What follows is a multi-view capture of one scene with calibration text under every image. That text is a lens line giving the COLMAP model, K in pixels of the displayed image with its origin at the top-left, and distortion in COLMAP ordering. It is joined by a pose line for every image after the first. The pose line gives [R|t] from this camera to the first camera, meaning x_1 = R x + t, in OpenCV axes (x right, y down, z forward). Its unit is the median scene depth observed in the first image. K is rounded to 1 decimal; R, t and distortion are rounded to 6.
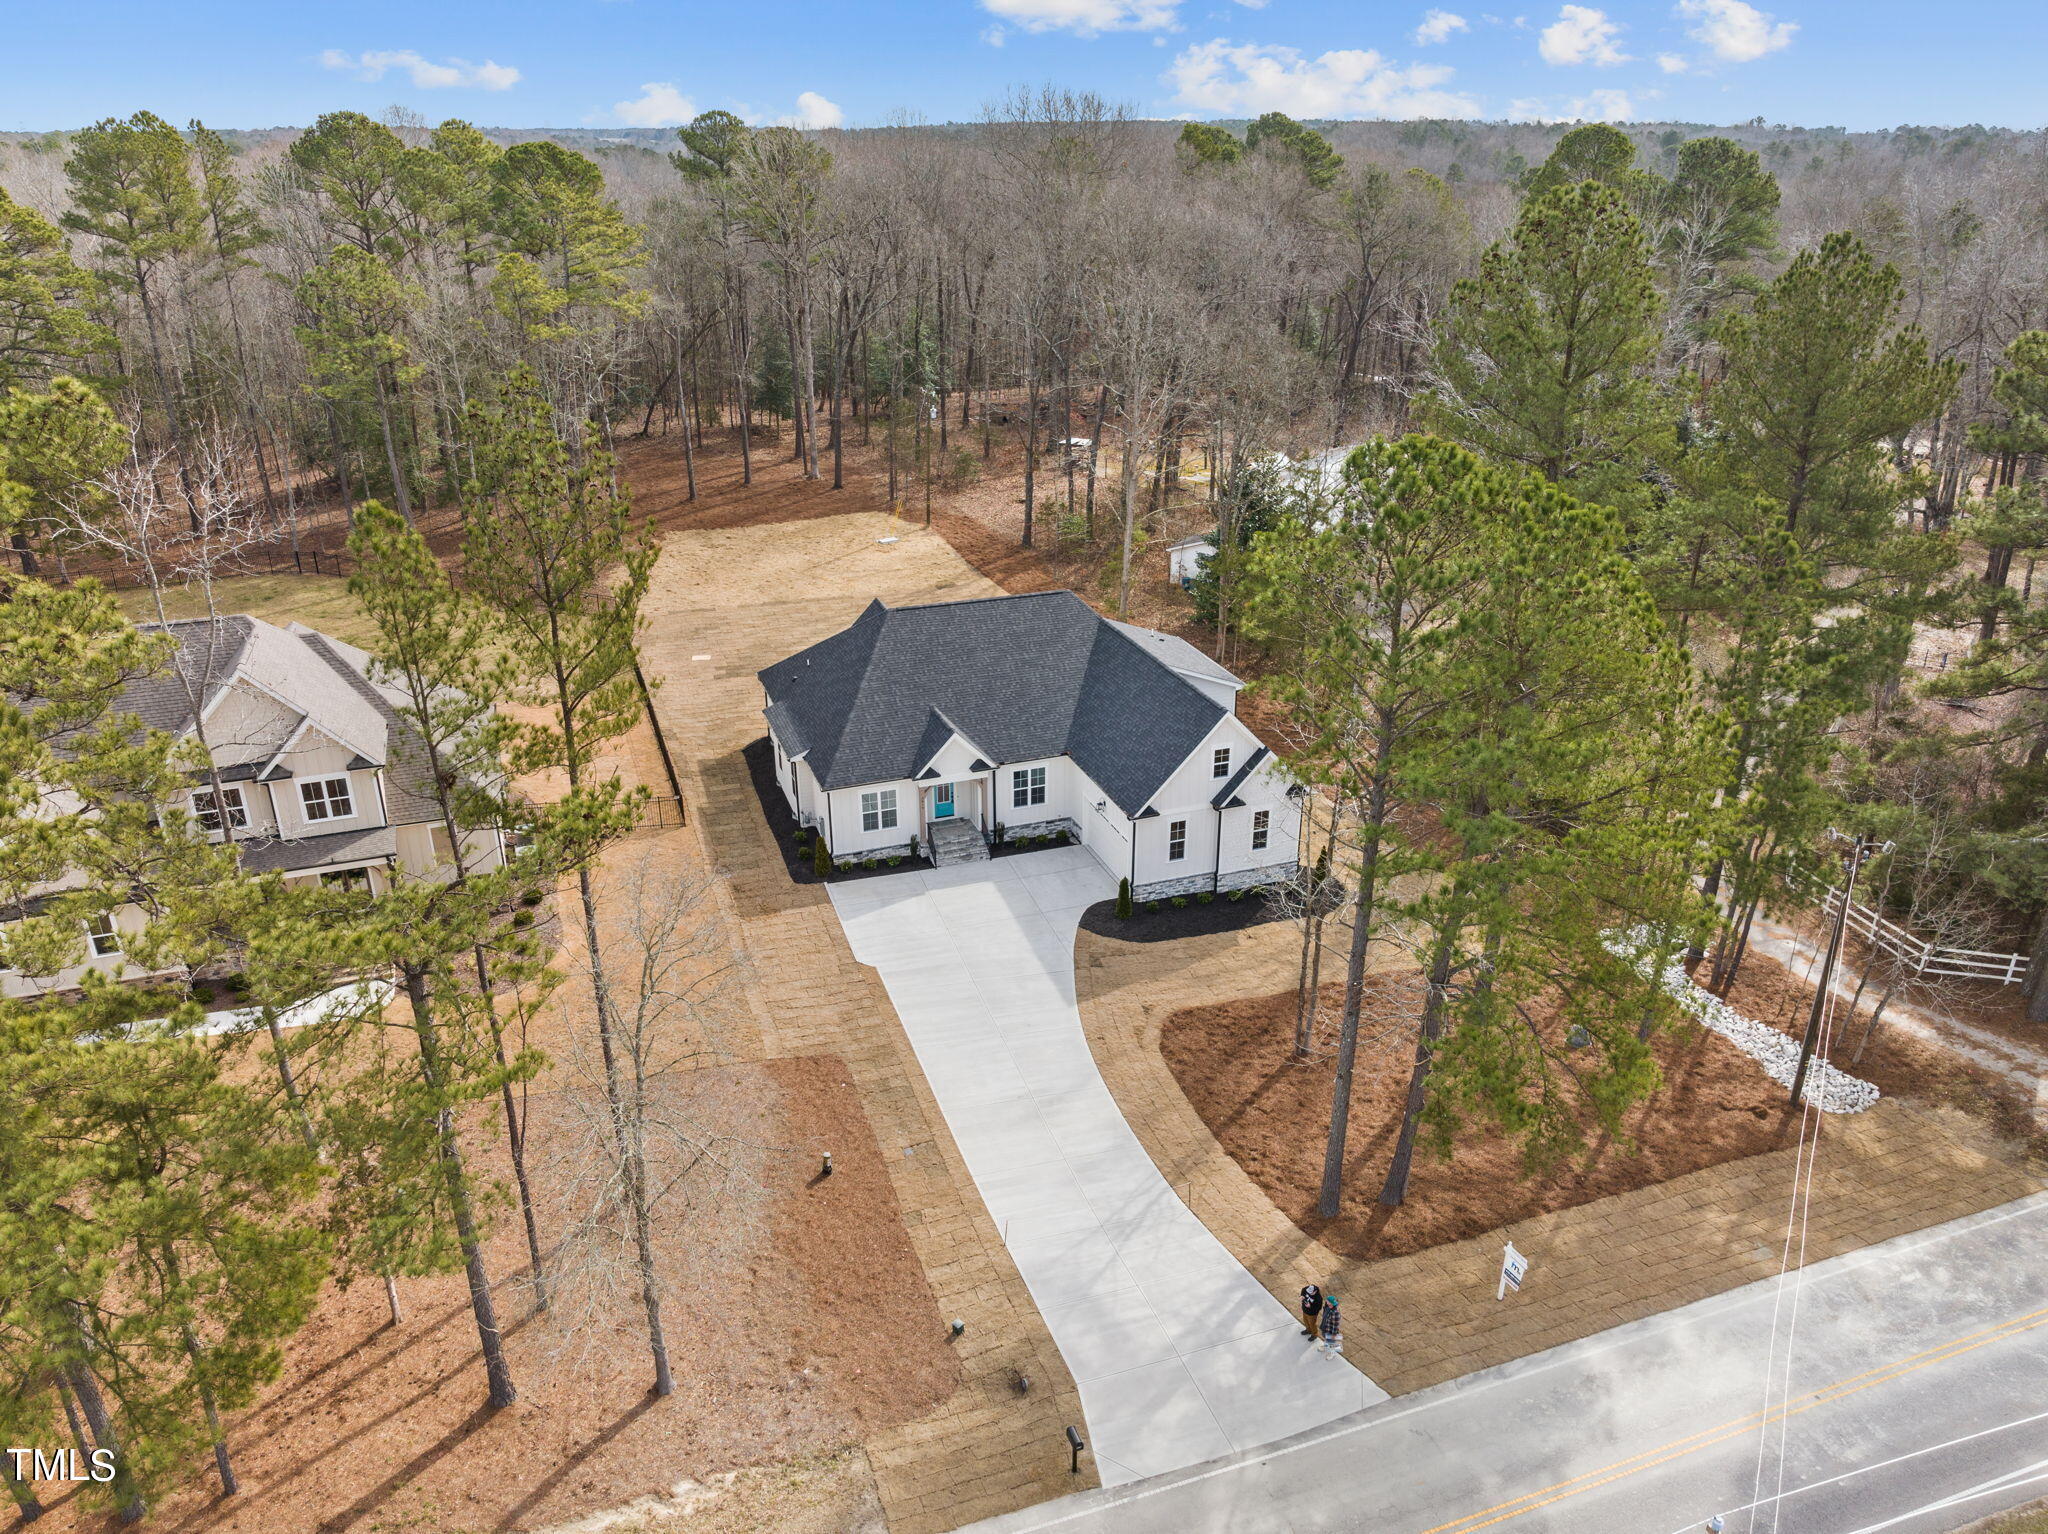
lens RADIAL K [[1455.4, 0, 1039.8], [0, 1455.4, 770.5], [0, 0, 1]] dist [-0.025919, -0.003655]
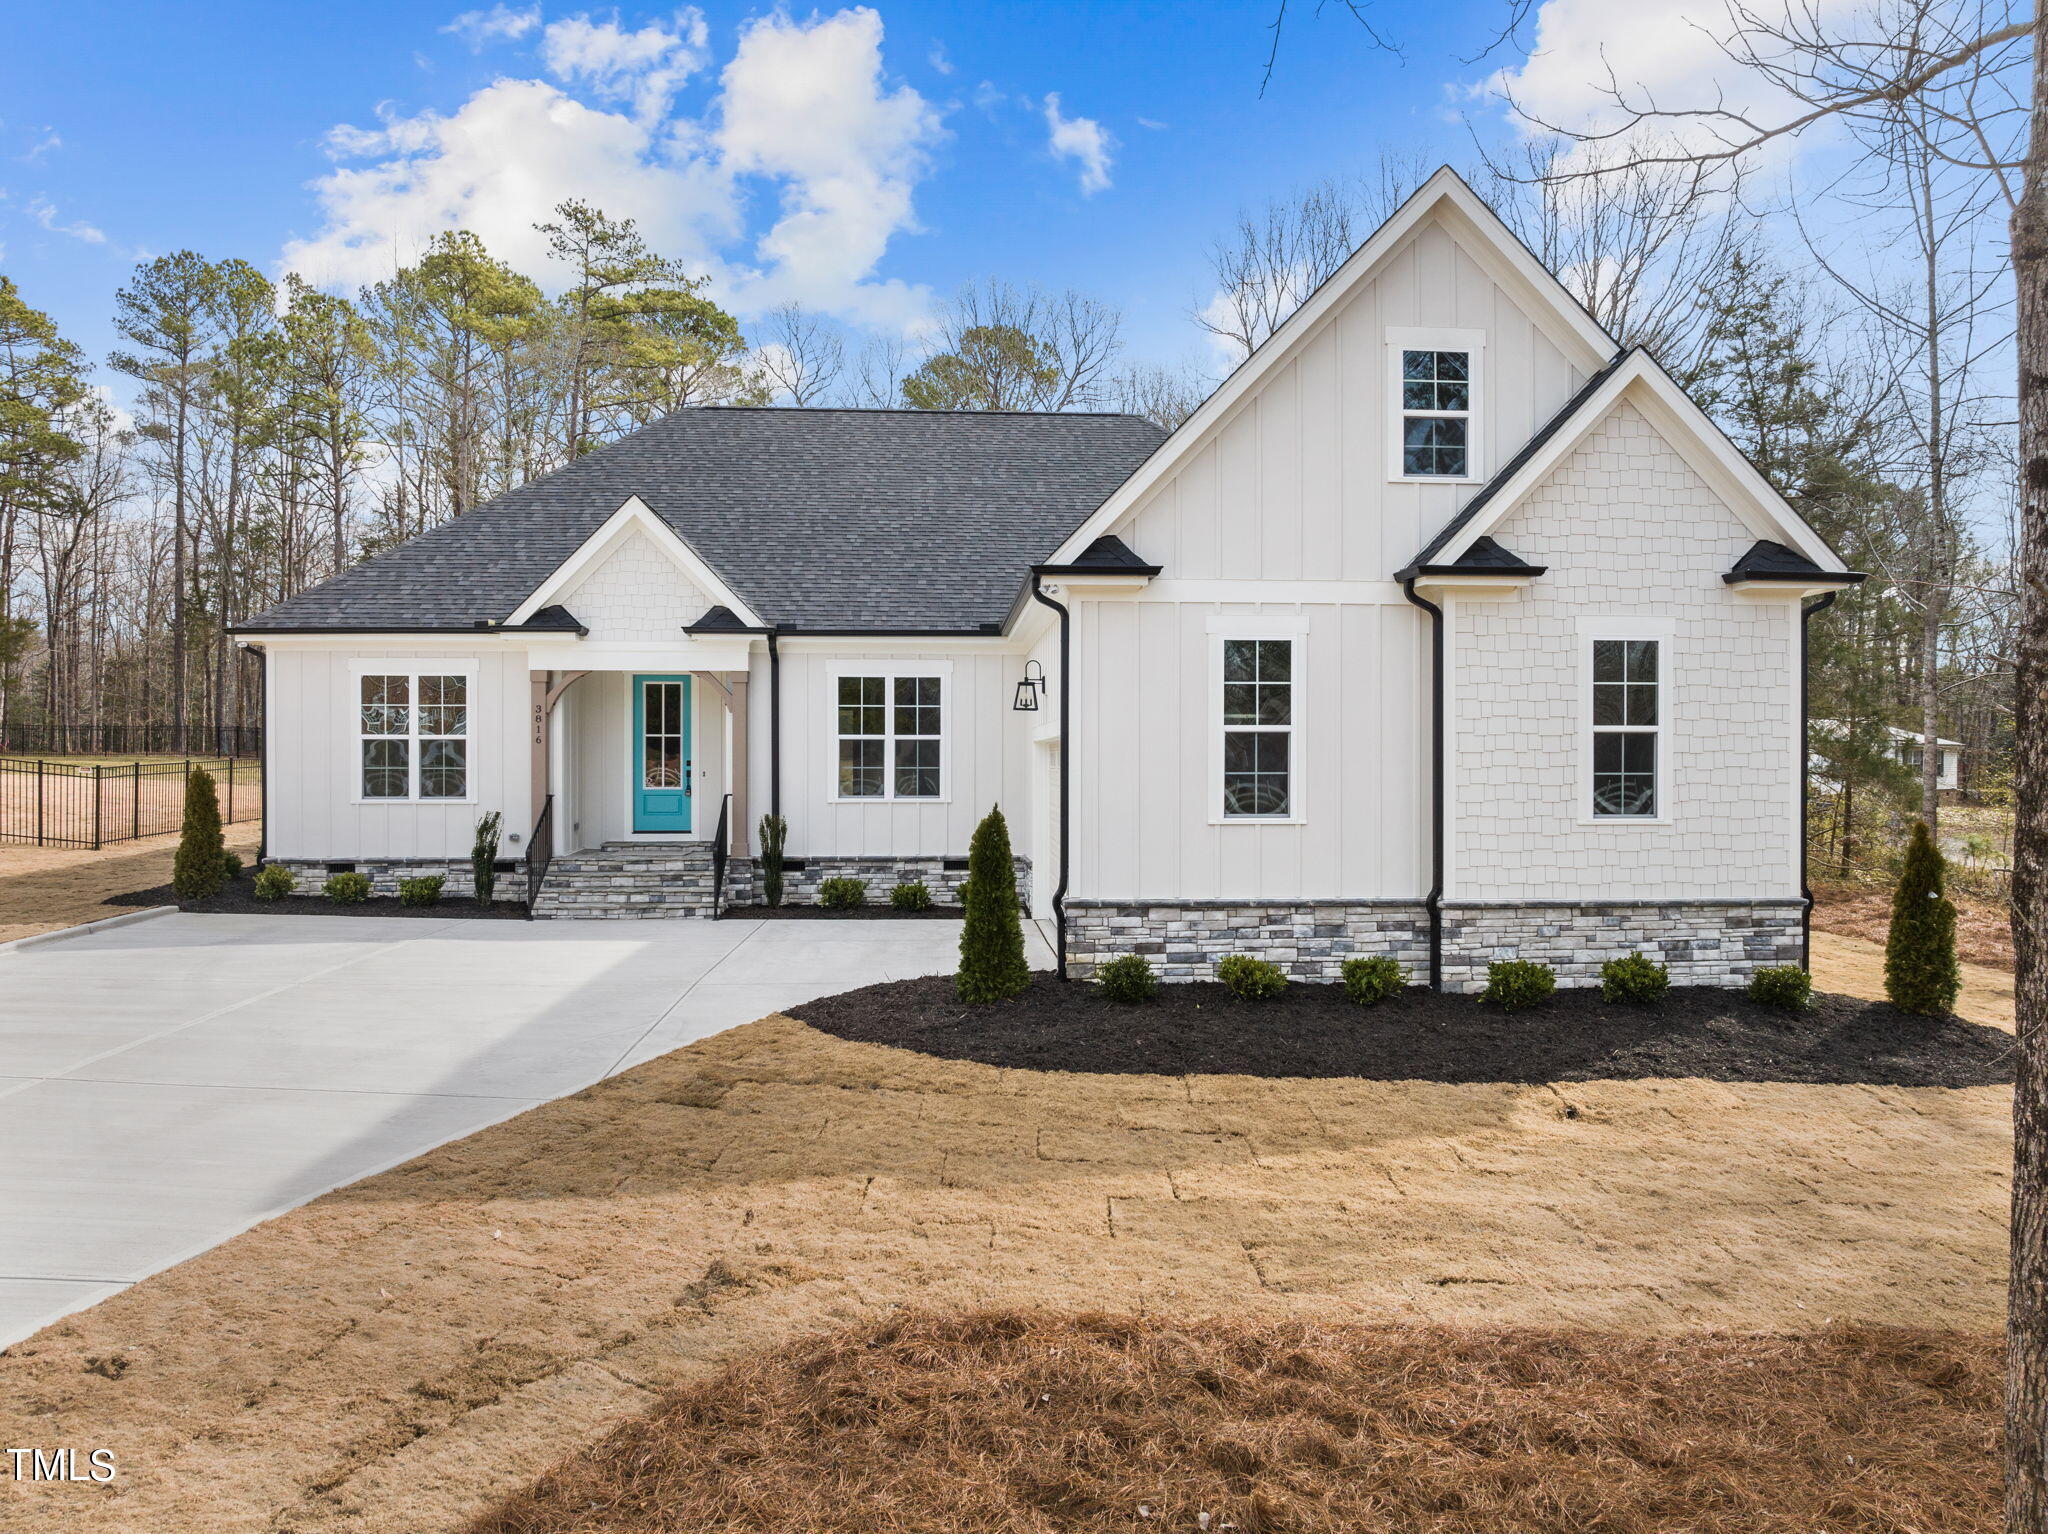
lens RADIAL K [[1455.4, 0, 1041.2], [0, 1455.4, 760.1], [0, 0, 1]] dist [-0.025919, -0.003655]
pose [[0.958424, -0.000890, -0.285347, 0.124810], [-0.116014, 0.912401, -0.392511, 0.147808], [0.260700, 0.409296, 0.874364, 0.751505]]
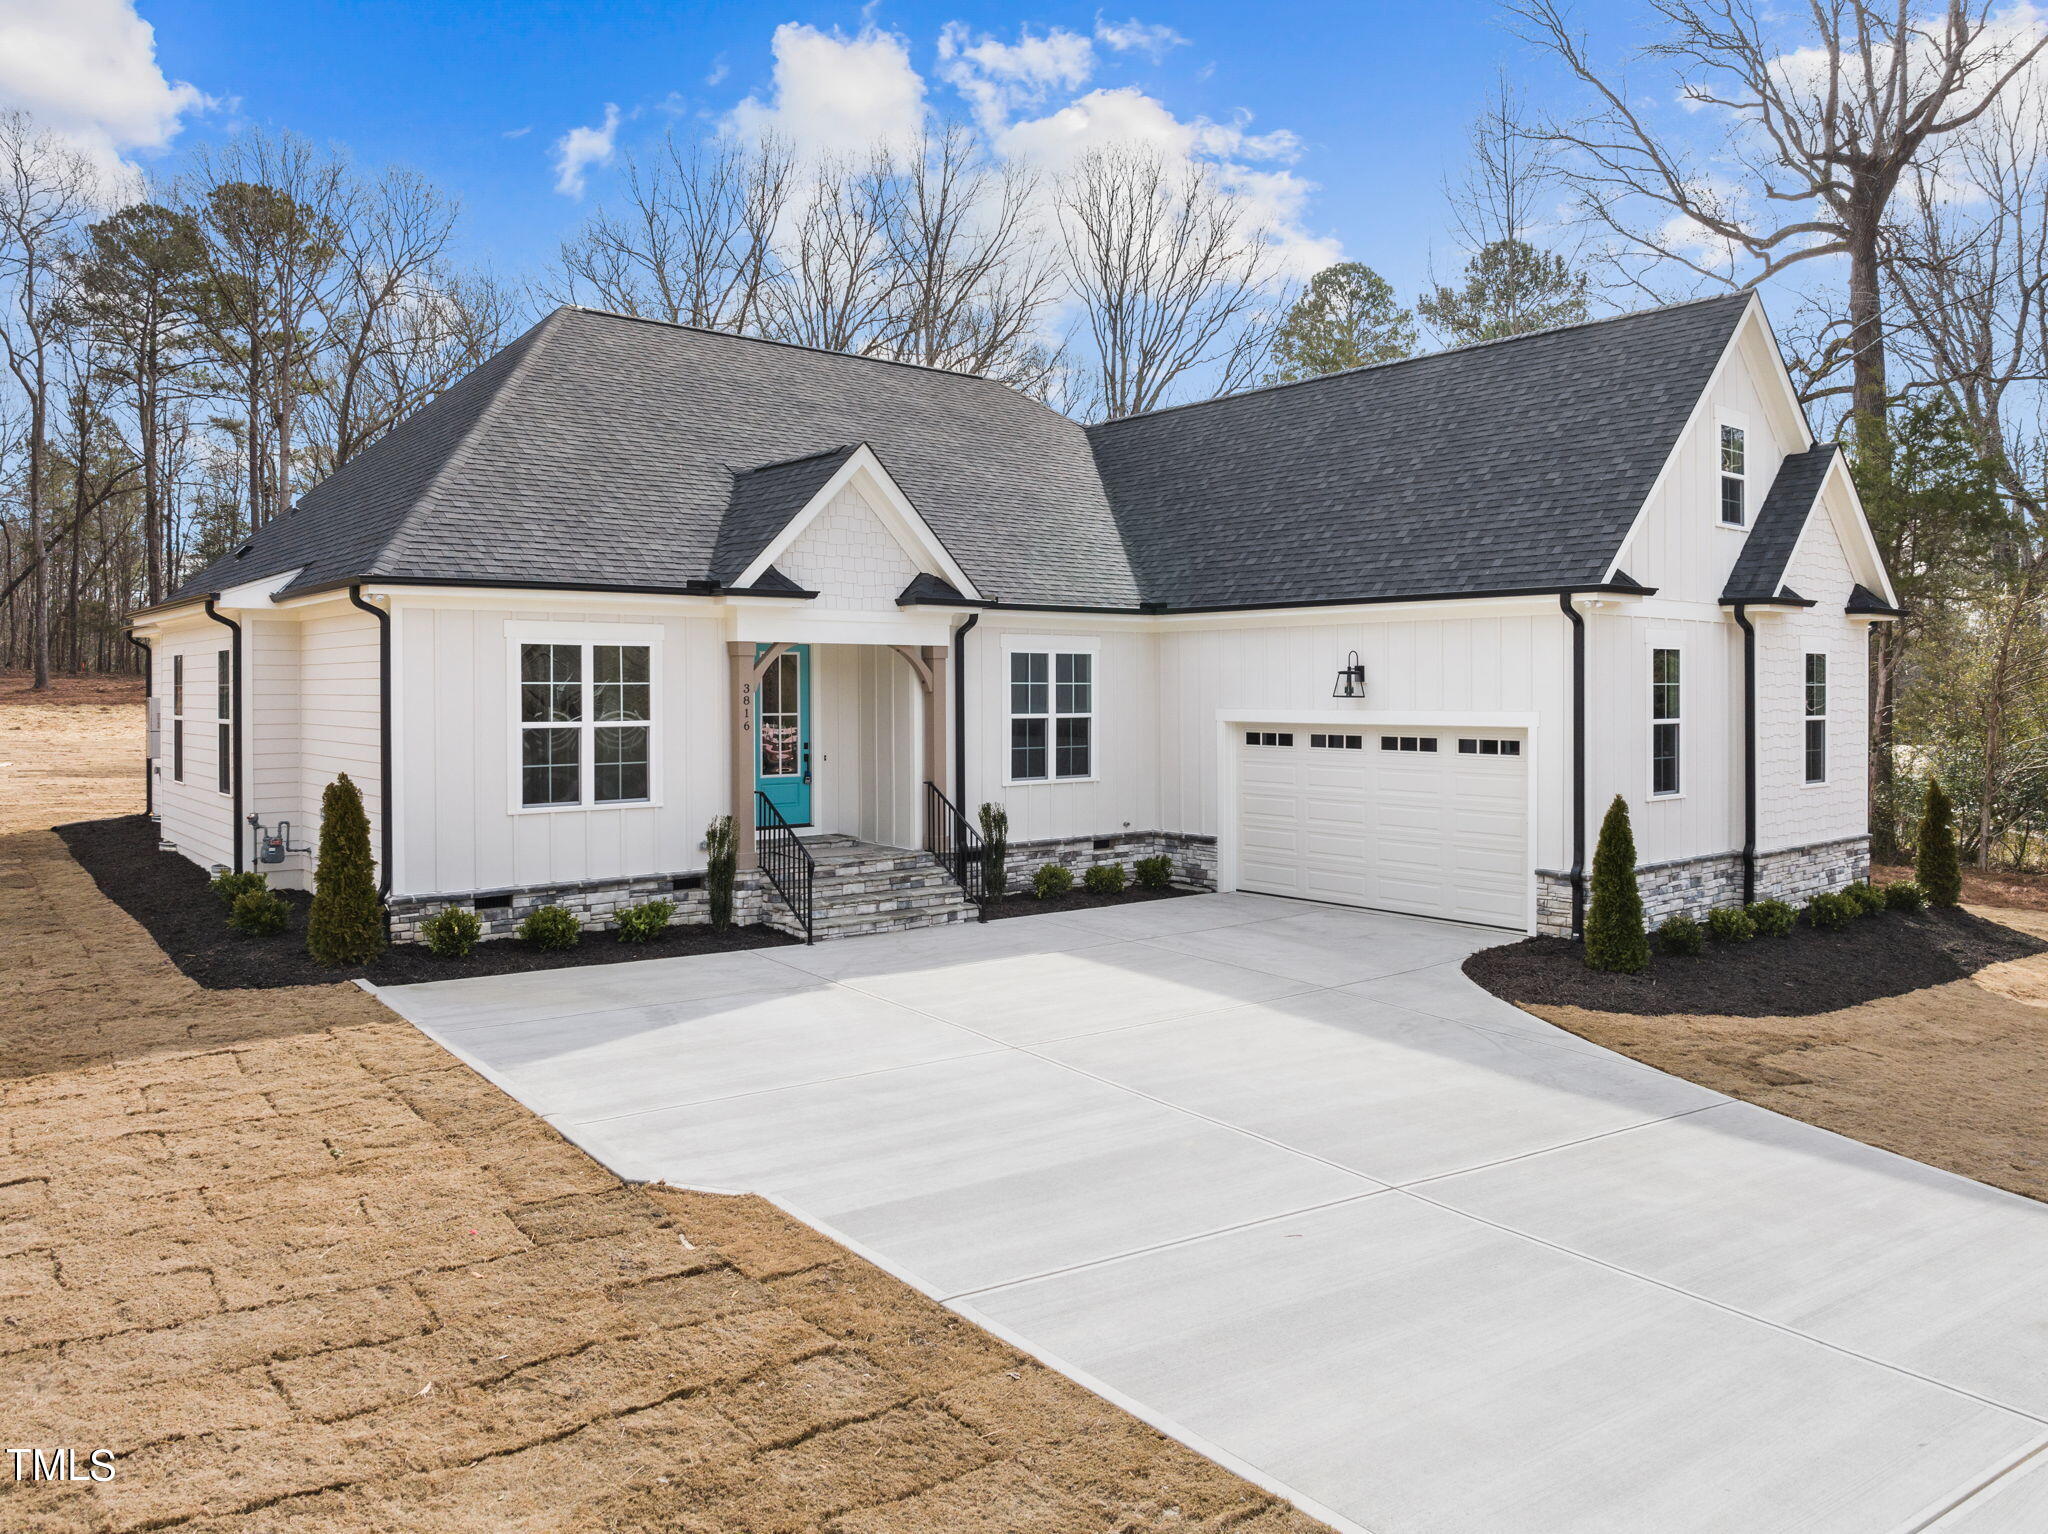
lens RADIAL K [[1455.4, 0, 1035.8], [0, 1455.4, 711.8], [0, 0, 1]] dist [-0.025919, -0.003655]
pose [[0.939967, -0.007345, 0.341185, -0.124095], [0.140488, 0.919451, -0.367251, 0.132622], [-0.311006, 0.393136, 0.865286, 0.754144]]
